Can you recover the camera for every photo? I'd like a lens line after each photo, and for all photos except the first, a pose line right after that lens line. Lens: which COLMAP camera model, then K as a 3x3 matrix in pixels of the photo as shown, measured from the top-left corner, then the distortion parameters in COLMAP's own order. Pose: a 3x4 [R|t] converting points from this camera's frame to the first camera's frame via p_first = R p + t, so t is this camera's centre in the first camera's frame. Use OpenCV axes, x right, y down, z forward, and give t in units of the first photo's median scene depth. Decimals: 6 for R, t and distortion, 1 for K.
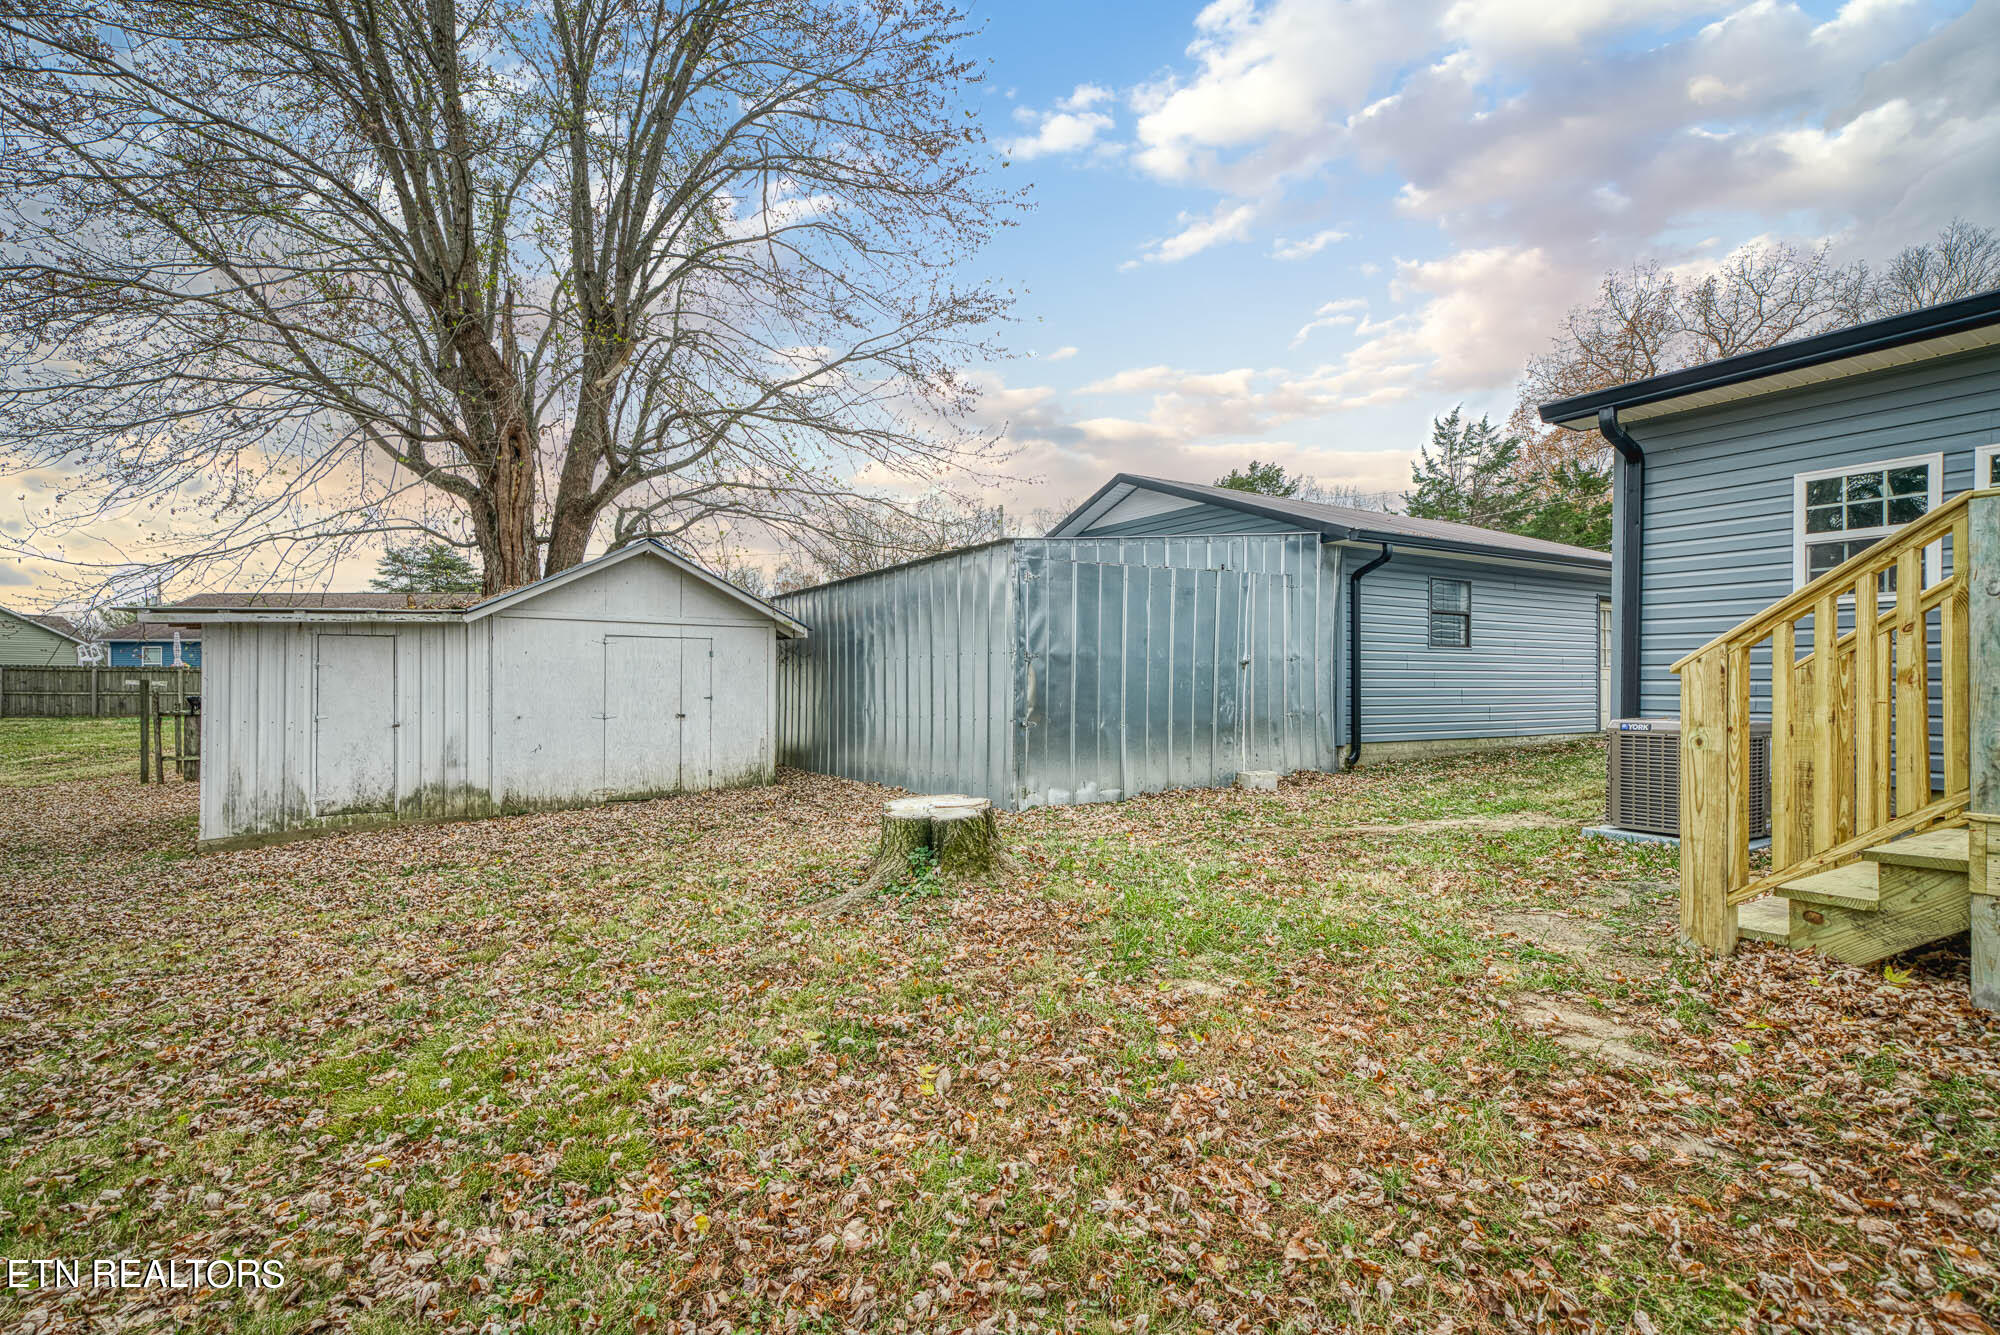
lens RADIAL K [[924.8, 0, 1003.8], [0, 924.8, 675.1], [0, 0, 1]] dist [0.018588, 0.004984]
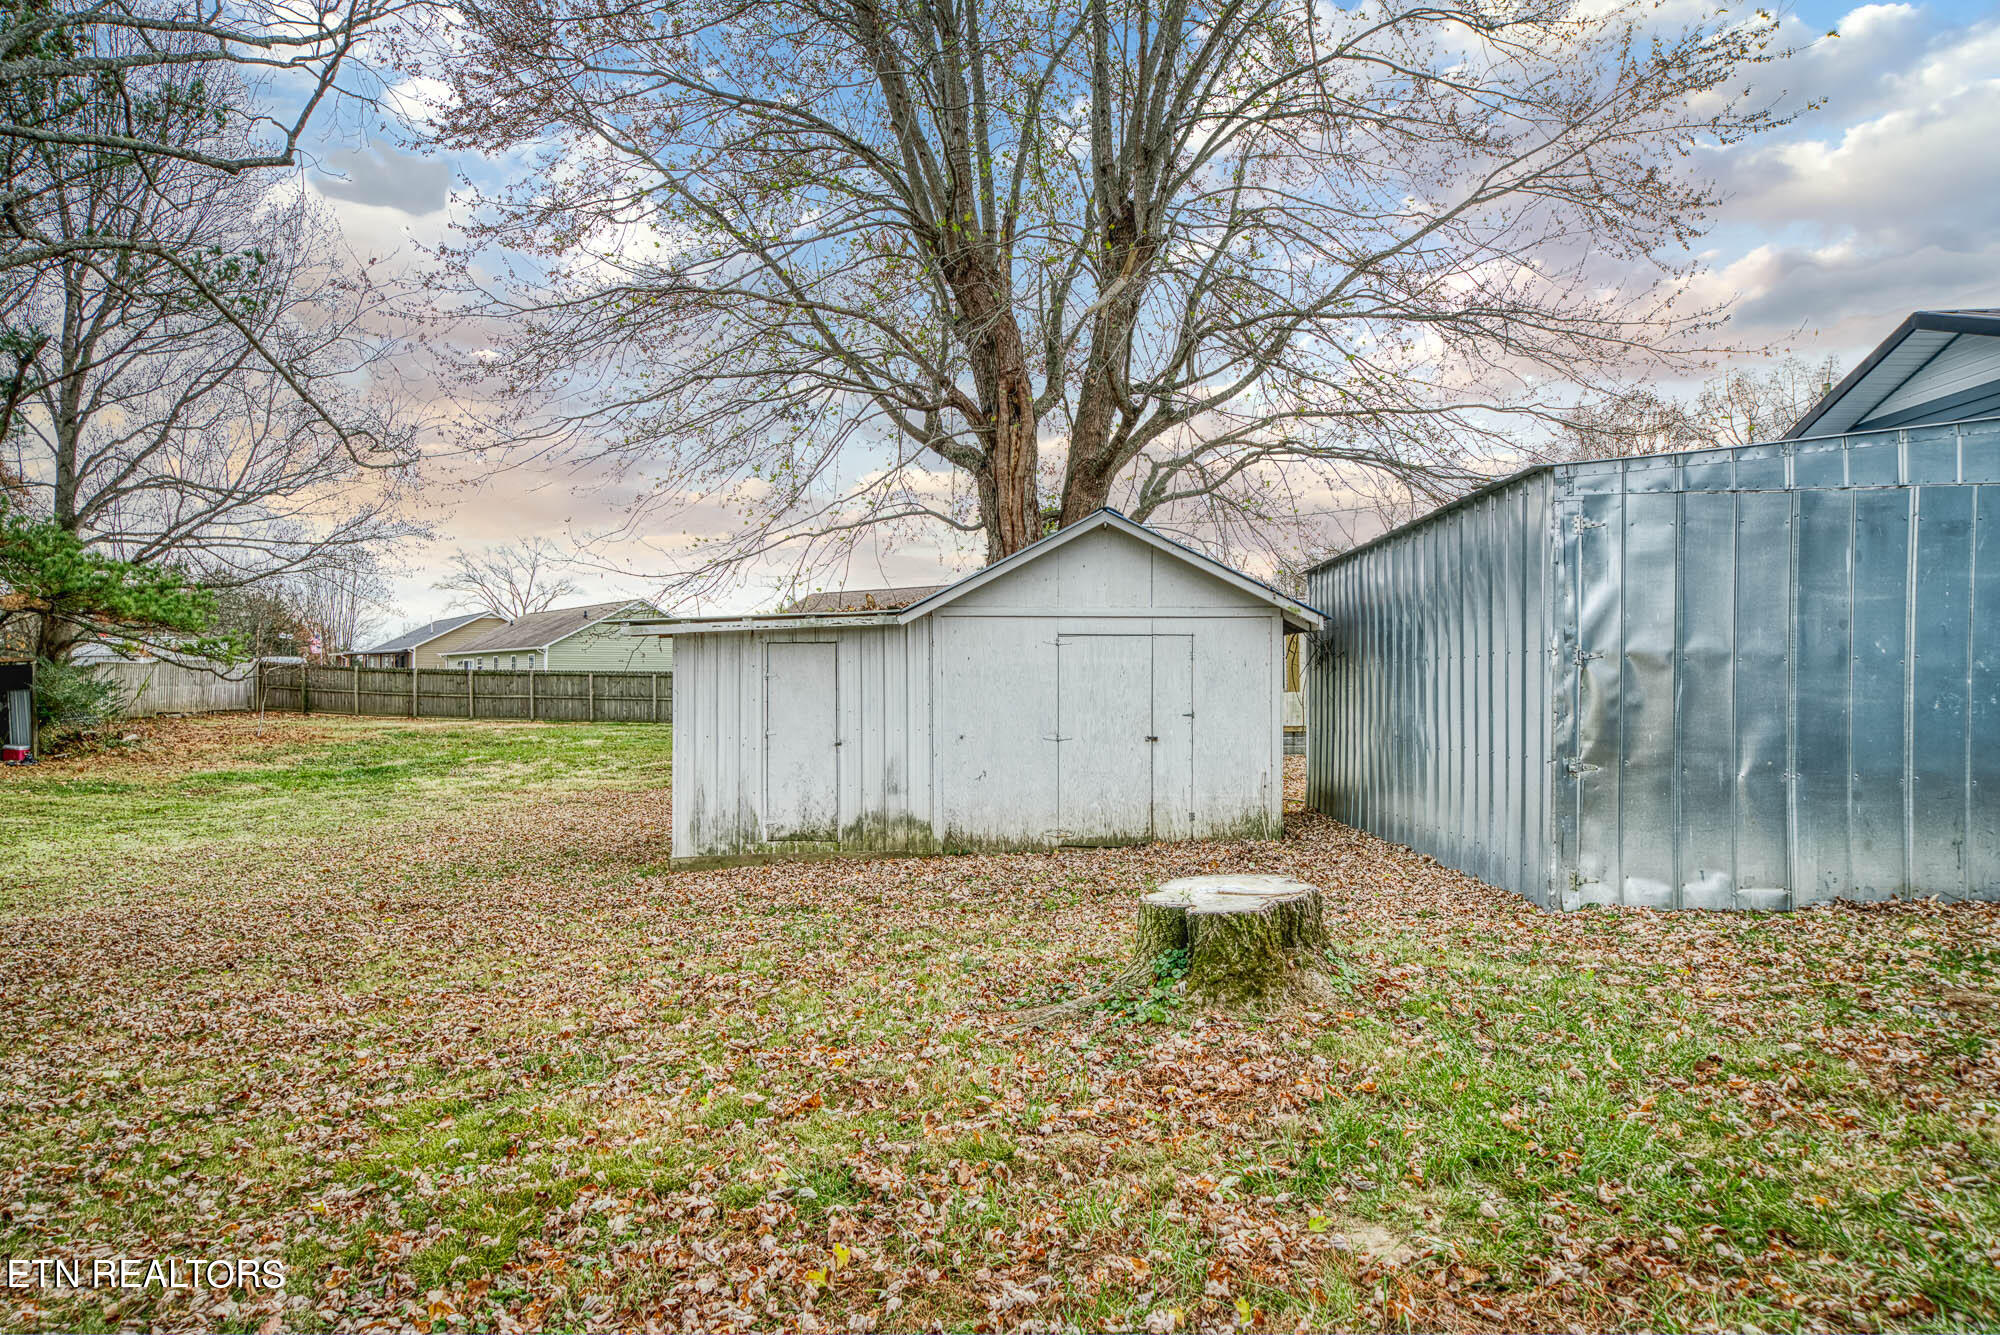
lens RADIAL K [[1316.3, 0, 1011.4], [0, 1316.3, 666.8], [0, 0, 1]] dist [0.045233, 0.000901]
pose [[0.828565, -0.009455, -0.559813, 0.179212], [0.006563, 0.999953, -0.007174, -0.008527], [0.559855, 0.002270, 0.828588, 0.057978]]
